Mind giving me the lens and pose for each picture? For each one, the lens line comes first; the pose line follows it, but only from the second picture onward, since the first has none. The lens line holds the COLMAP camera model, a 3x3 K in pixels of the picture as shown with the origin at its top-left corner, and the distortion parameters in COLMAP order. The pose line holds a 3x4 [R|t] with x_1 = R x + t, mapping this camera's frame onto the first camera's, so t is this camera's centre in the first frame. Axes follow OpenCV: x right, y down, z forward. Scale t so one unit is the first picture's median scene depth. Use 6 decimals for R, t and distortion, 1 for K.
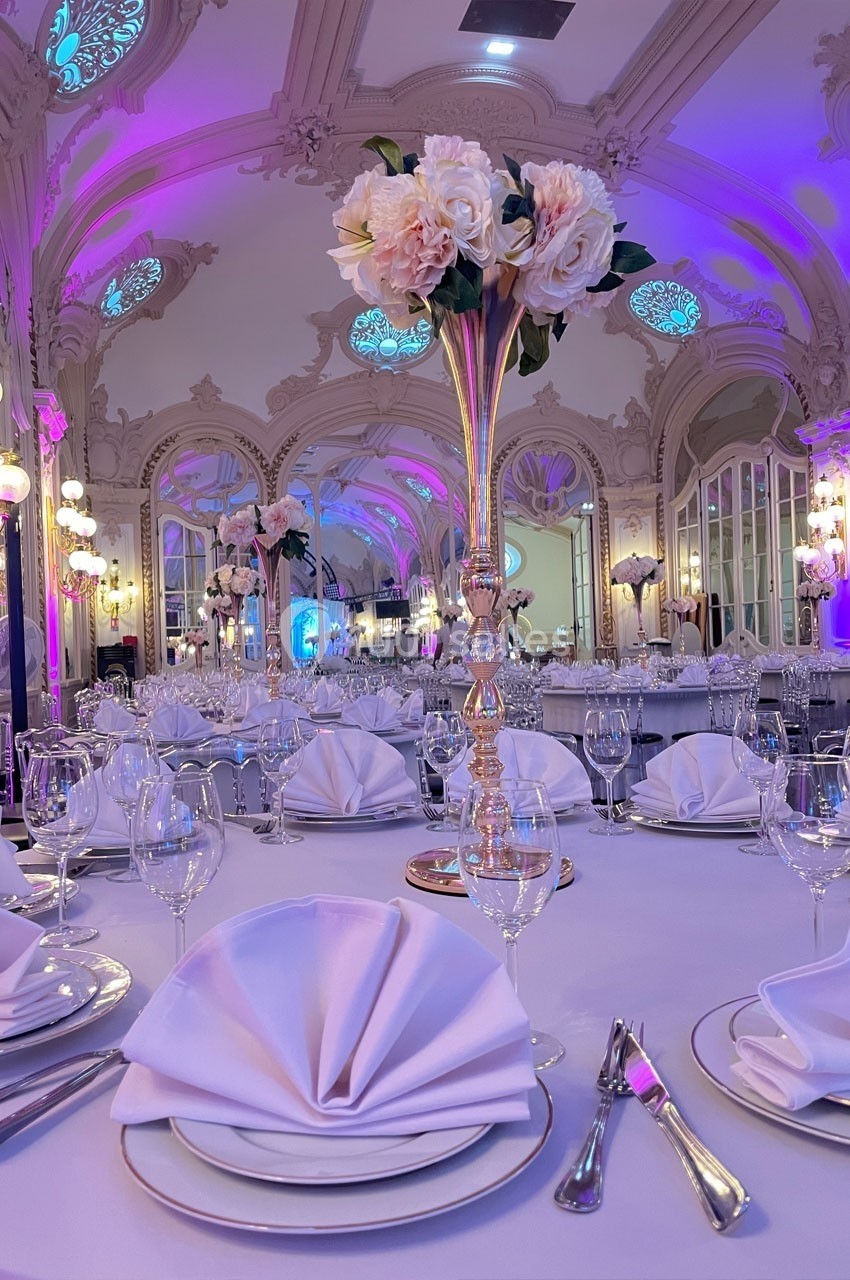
lens RADIAL K [[992.1, 0, 390.4], [0, 992.1, 655.0], [0, 0, 1]] dist [0.039291, -0.030909]
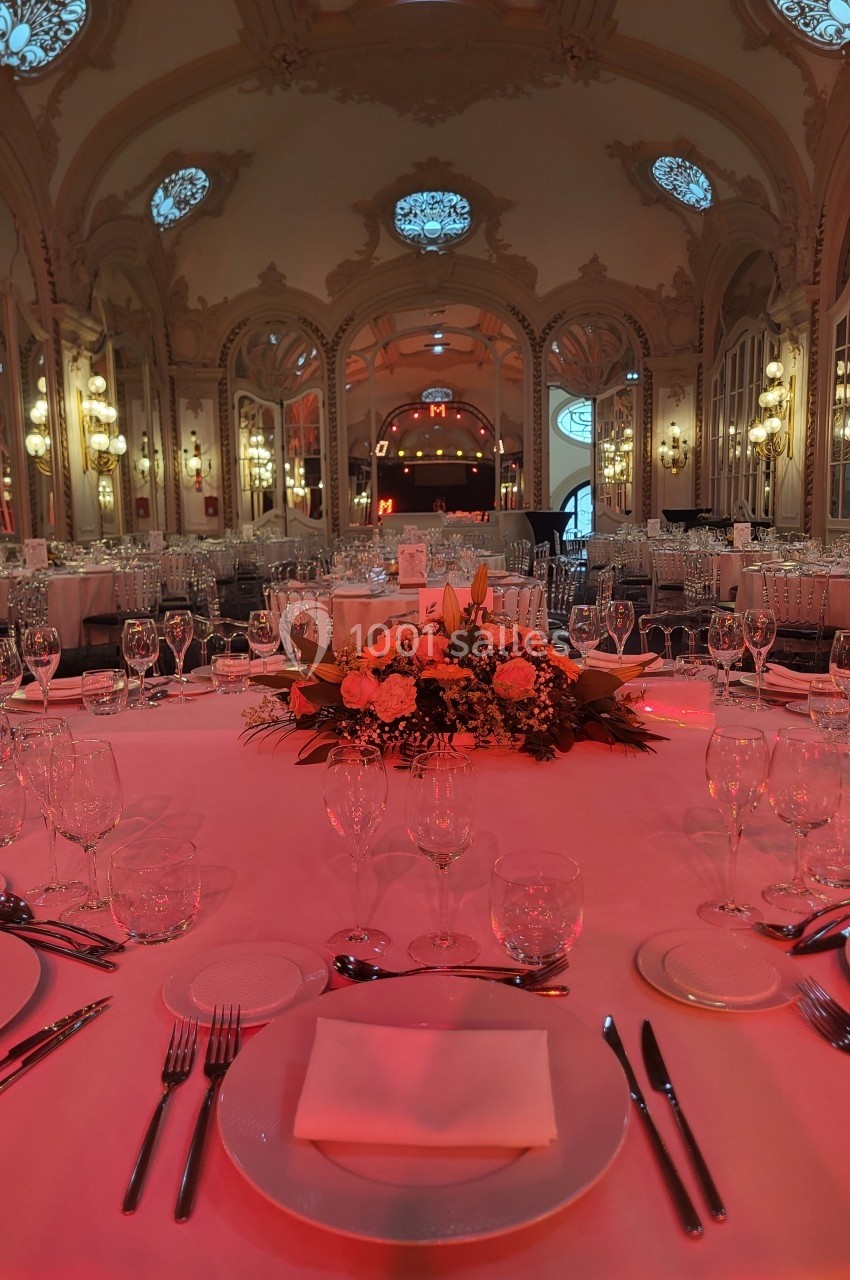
lens RADIAL K [[992.1, 0, 427.8], [0, 992.1, 638.9], [0, 0, 1]] dist [0.039291, -0.030909]
pose [[0.976120, 0.045510, -0.212412, 0.244101], [-0.015935, 0.990175, 0.138920, -0.019840], [0.216647, -0.132218, 0.967255, -0.106445]]
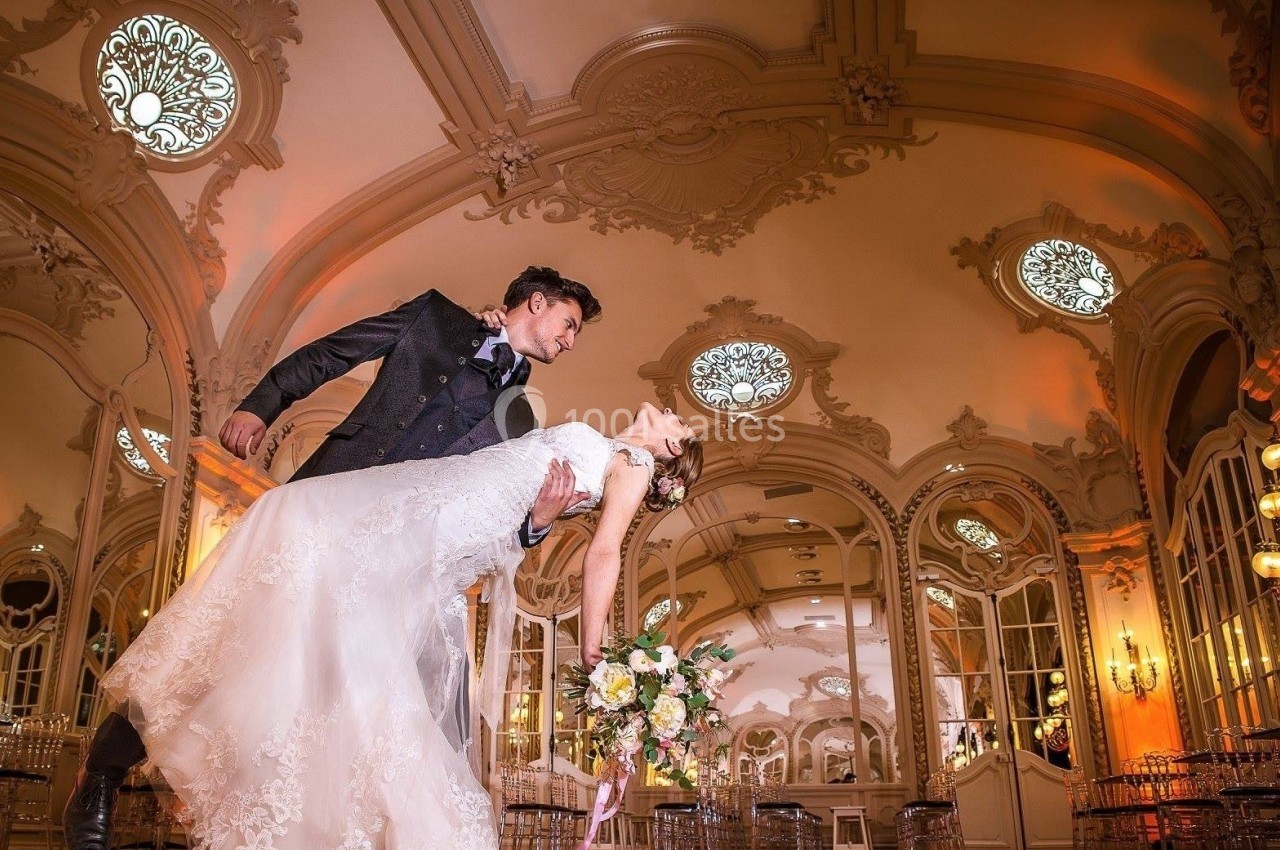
lens RADIAL K [[1042.5, 0, 540.5], [0, 1042.5, 488.1], [0, 0, 1]] dist [-0.099848, 0.067246]
pose [[0.869158, -0.117543, -0.480363, 0.262783], [-0.045296, 0.948338, -0.314012, 0.051482], [0.492456, 0.294685, 0.818931, 0.221370]]
